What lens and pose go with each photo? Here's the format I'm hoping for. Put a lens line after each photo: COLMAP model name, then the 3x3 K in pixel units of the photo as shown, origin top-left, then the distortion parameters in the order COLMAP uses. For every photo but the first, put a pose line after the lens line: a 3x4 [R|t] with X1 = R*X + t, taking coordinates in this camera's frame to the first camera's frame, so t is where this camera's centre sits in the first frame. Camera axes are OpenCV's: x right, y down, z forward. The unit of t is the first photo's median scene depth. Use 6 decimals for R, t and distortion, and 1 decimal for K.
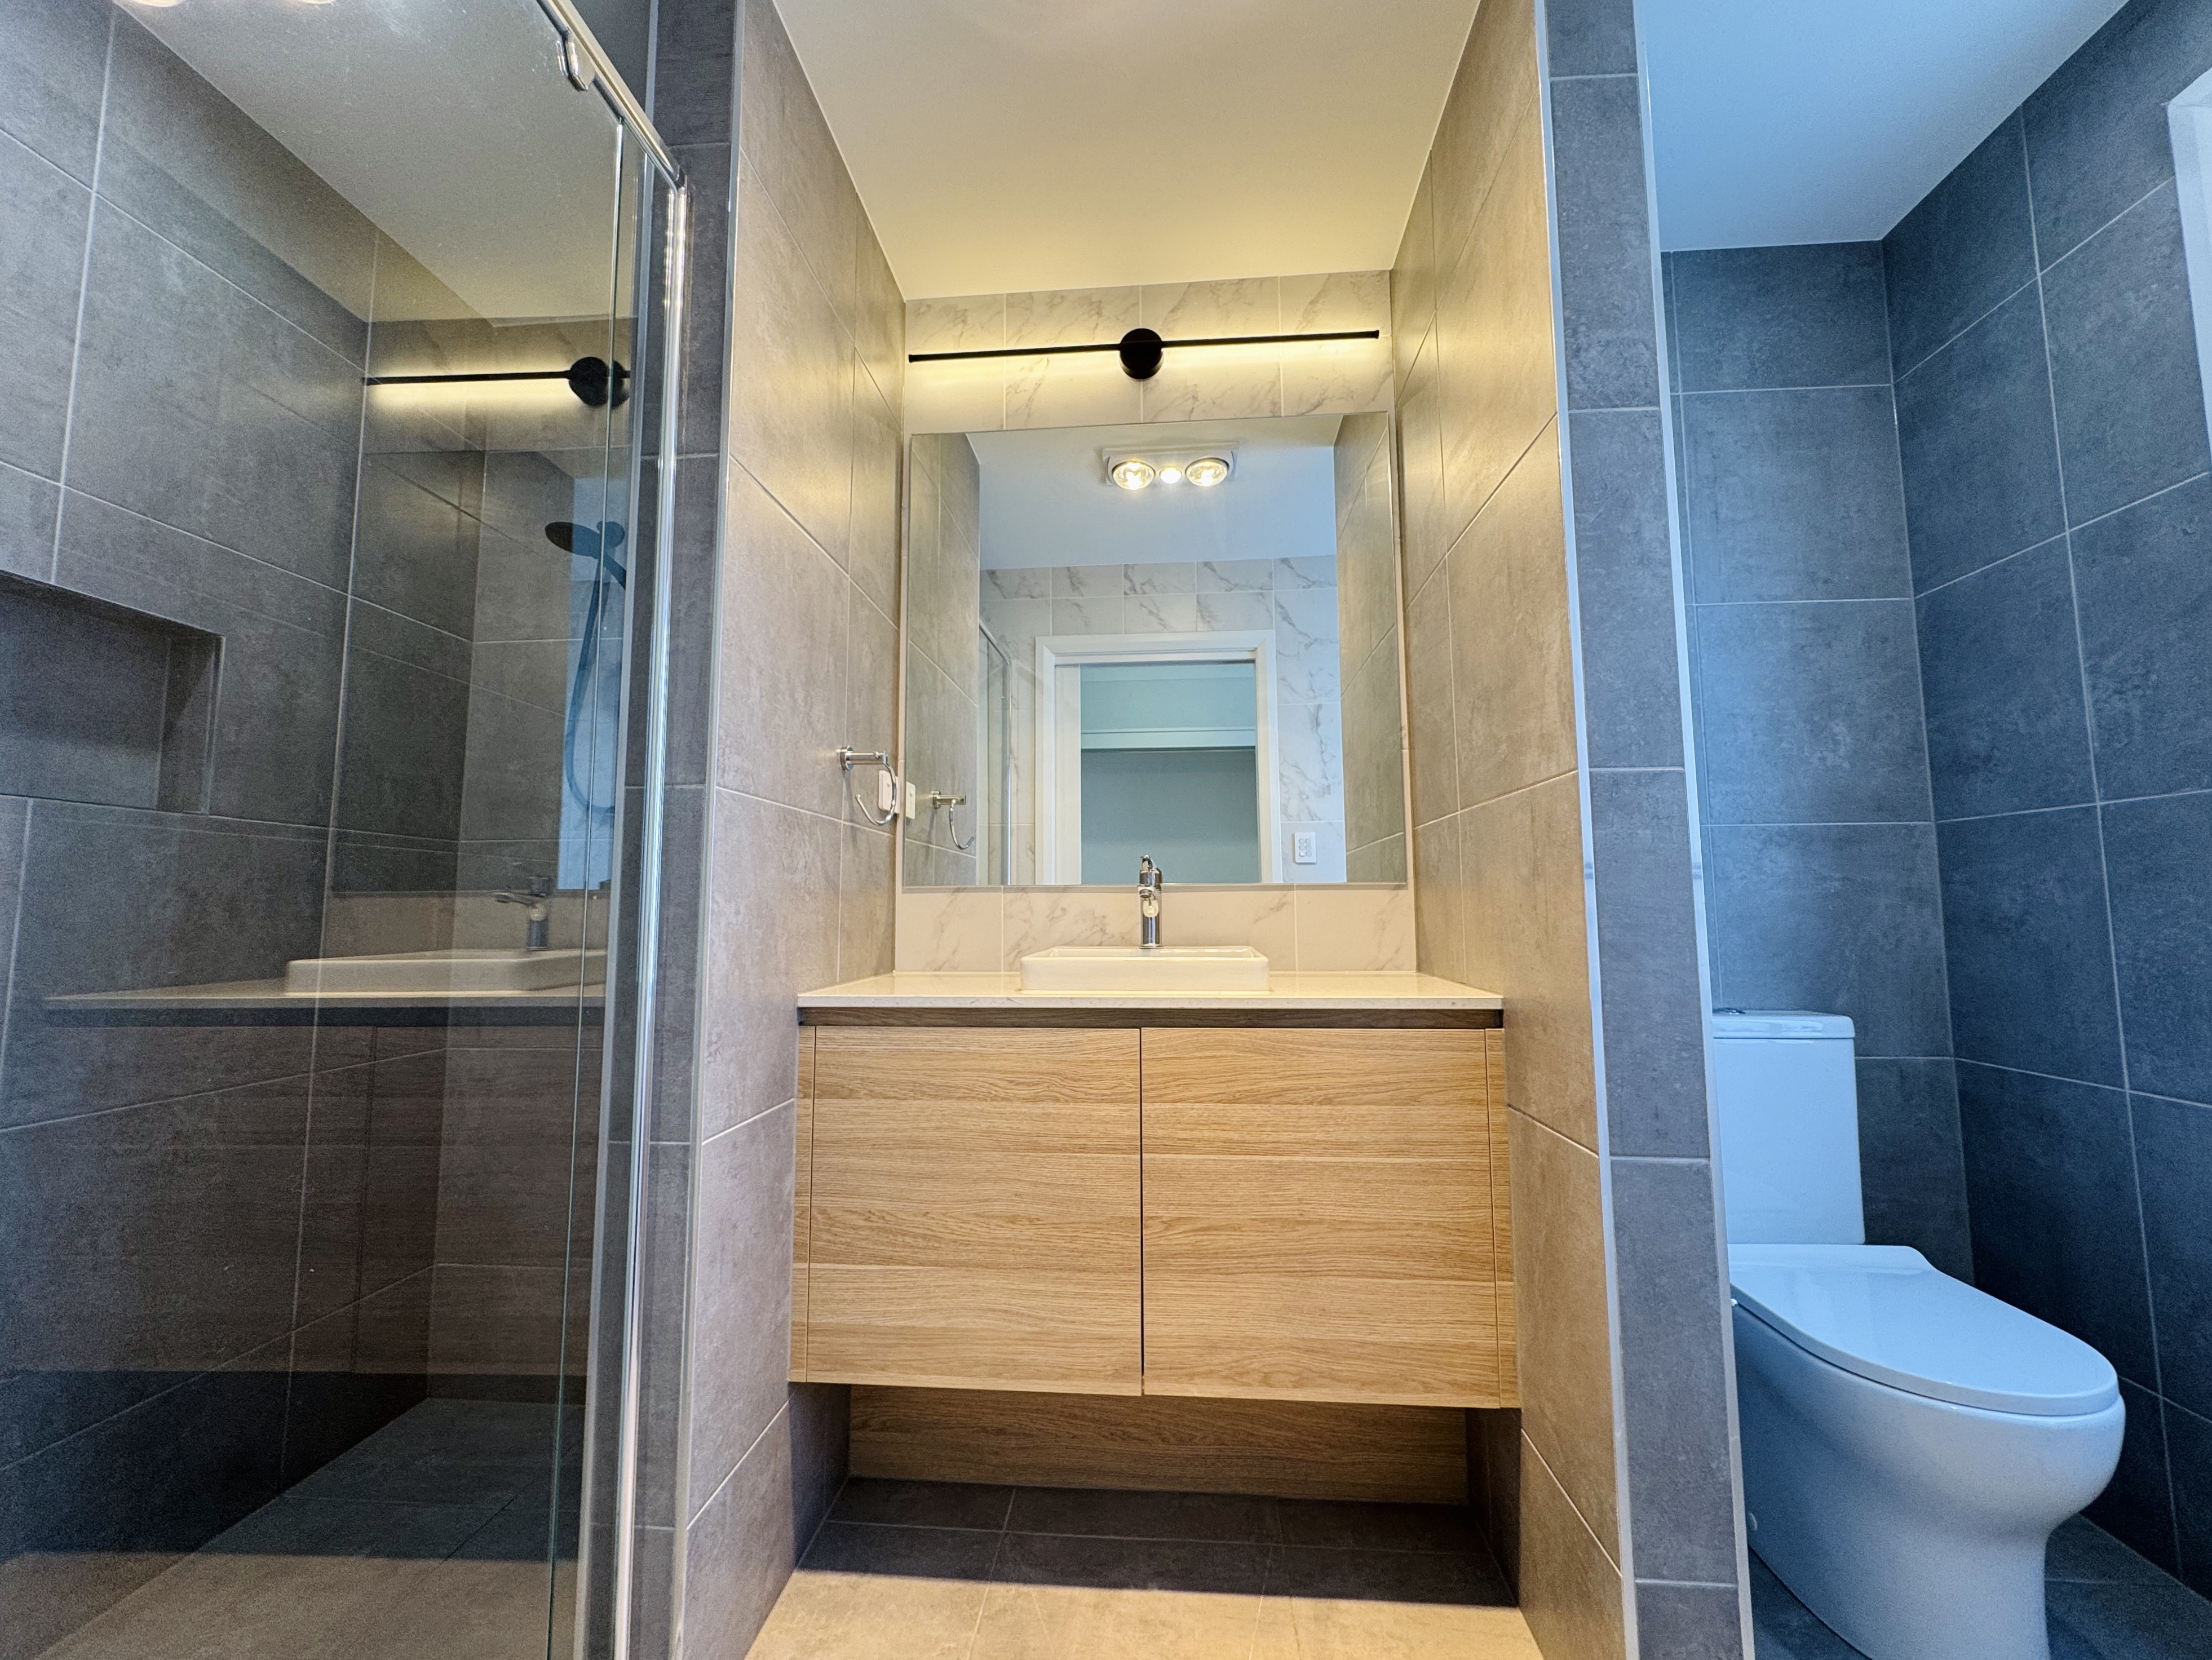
lens RADIAL K [[882.0, 0, 1101.4], [0, 882.0, 824.9], [0, 0, 1]] dist [-0.000674, 0.000136]
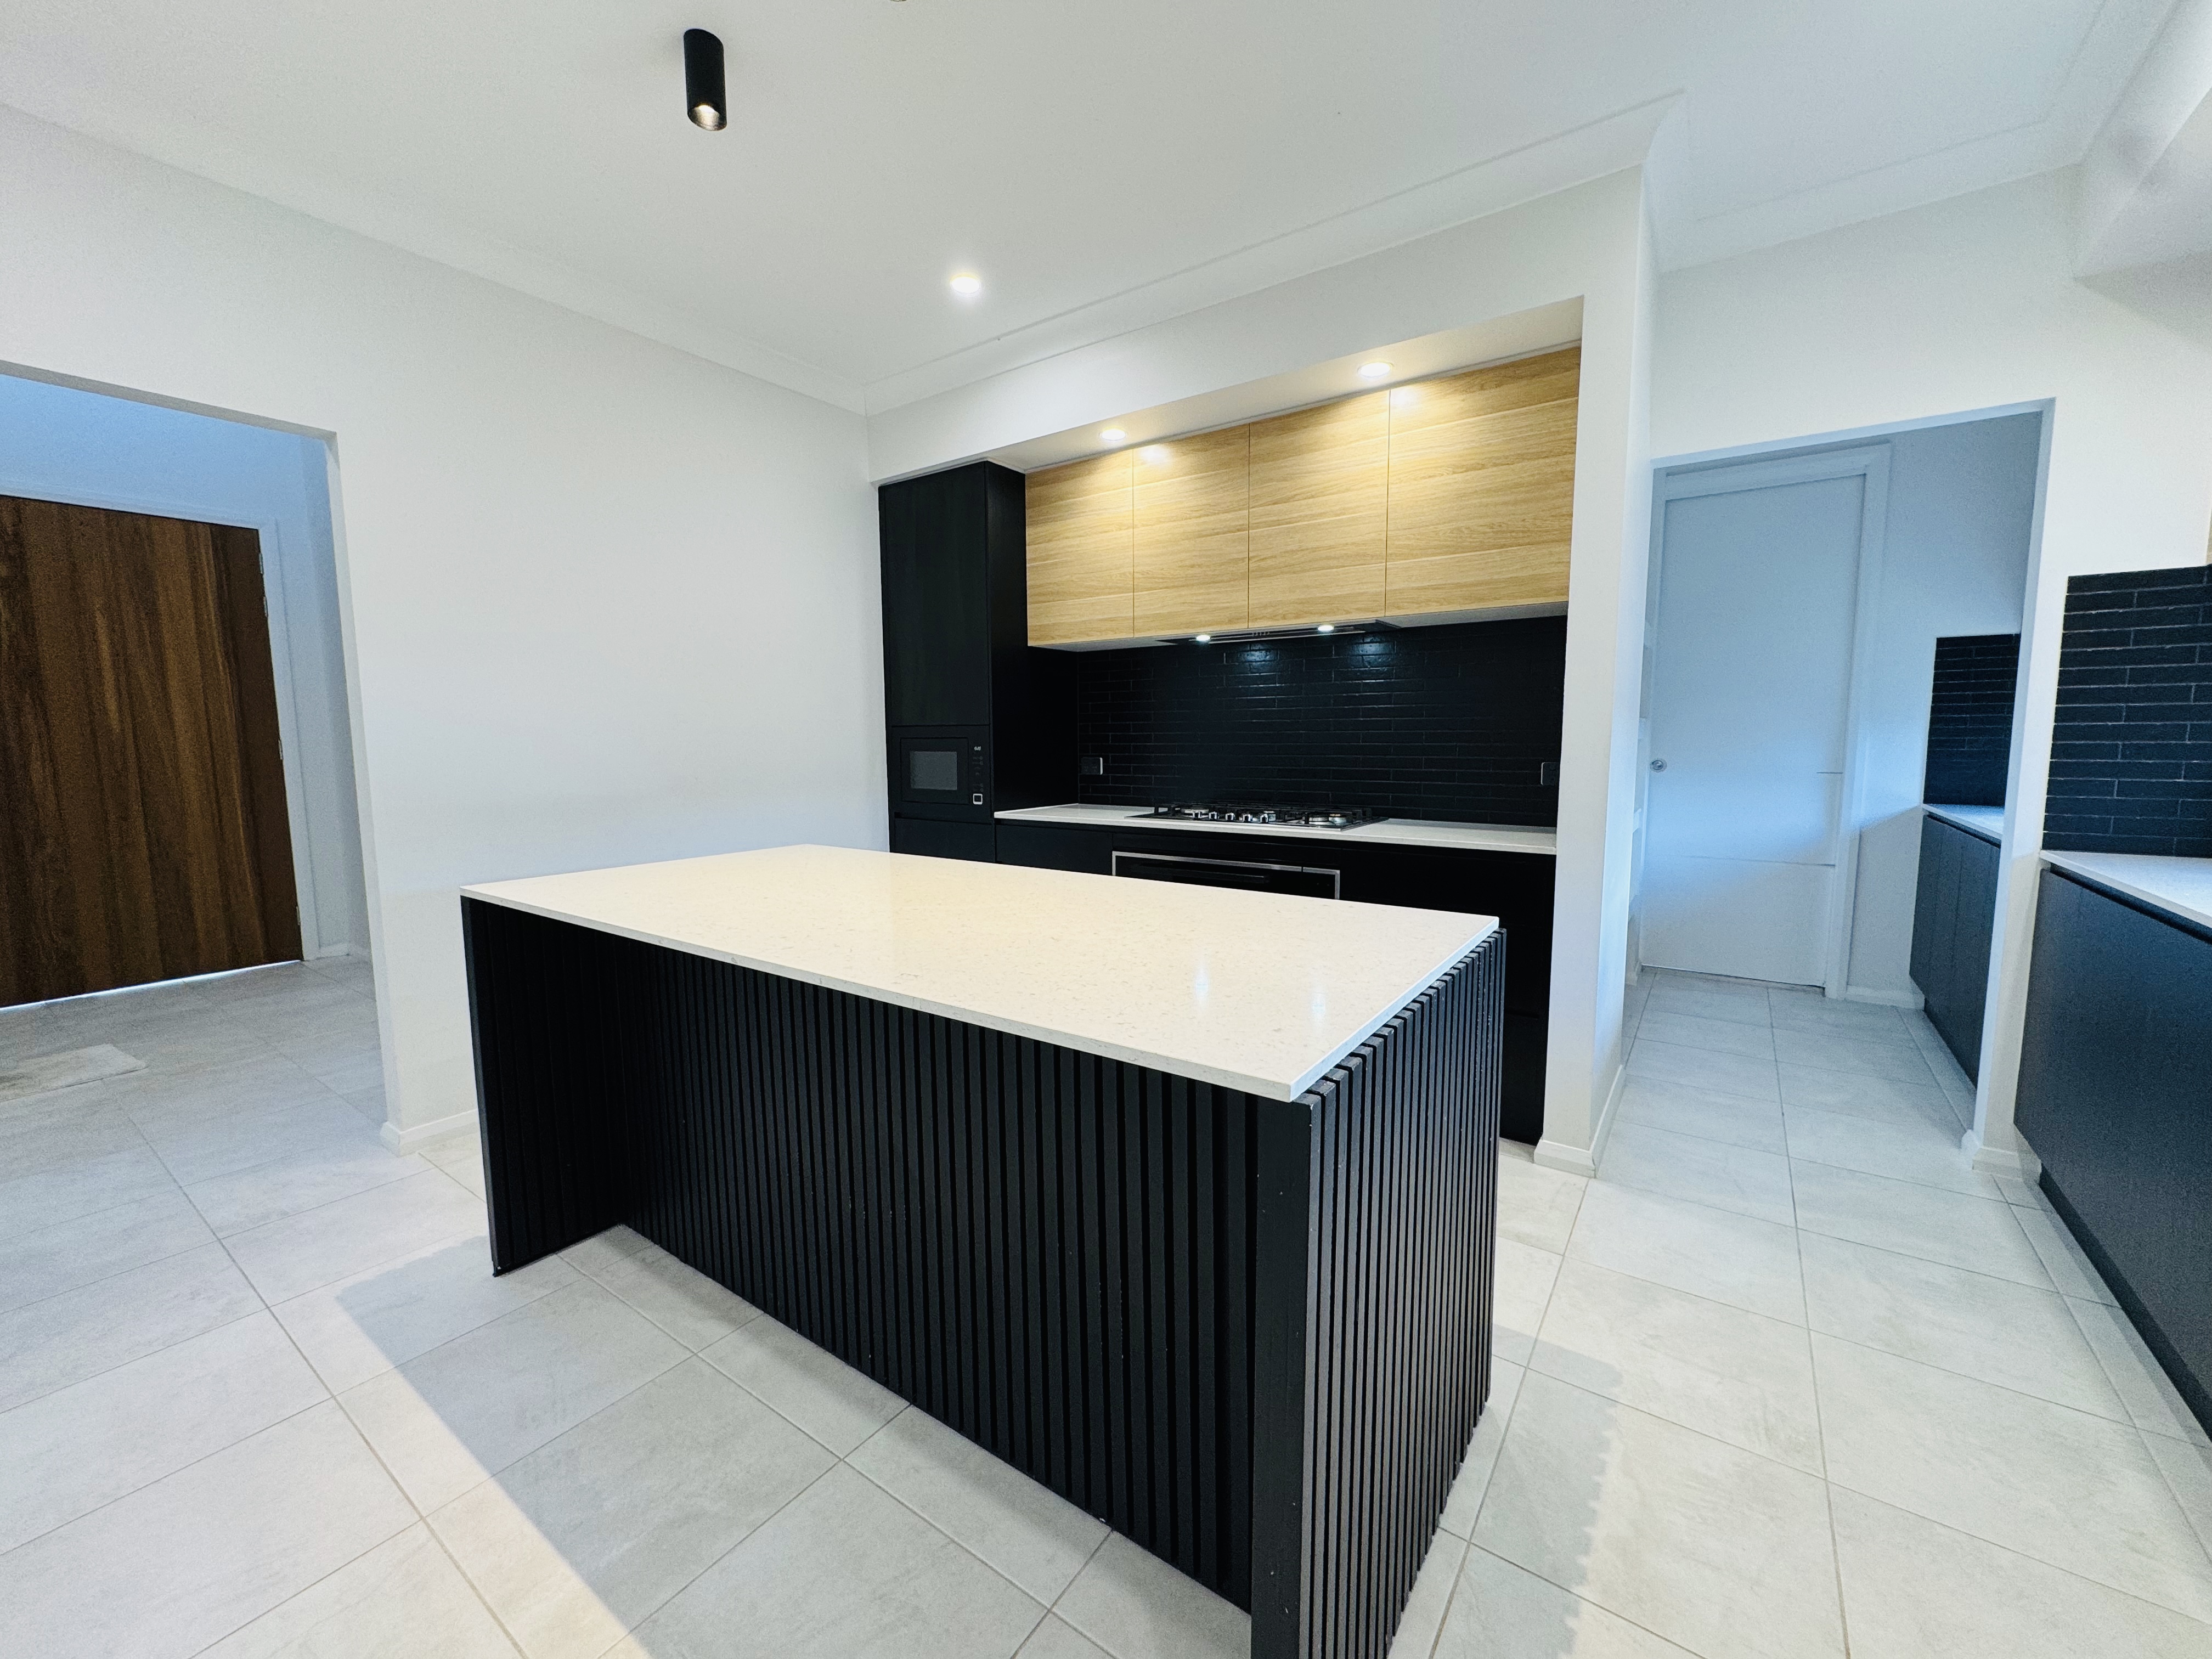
lens RADIAL K [[882.0, 0, 1101.4], [0, 882.0, 824.4], [0, 0, 1]] dist [-0.000674, 0.000136]
pose [[0.857197, 0.050416, -0.512516, 1.012635], [0.050725, 0.982092, 0.181446, 0.708678], [0.512485, -0.181532, 0.839288, -1.389805]]
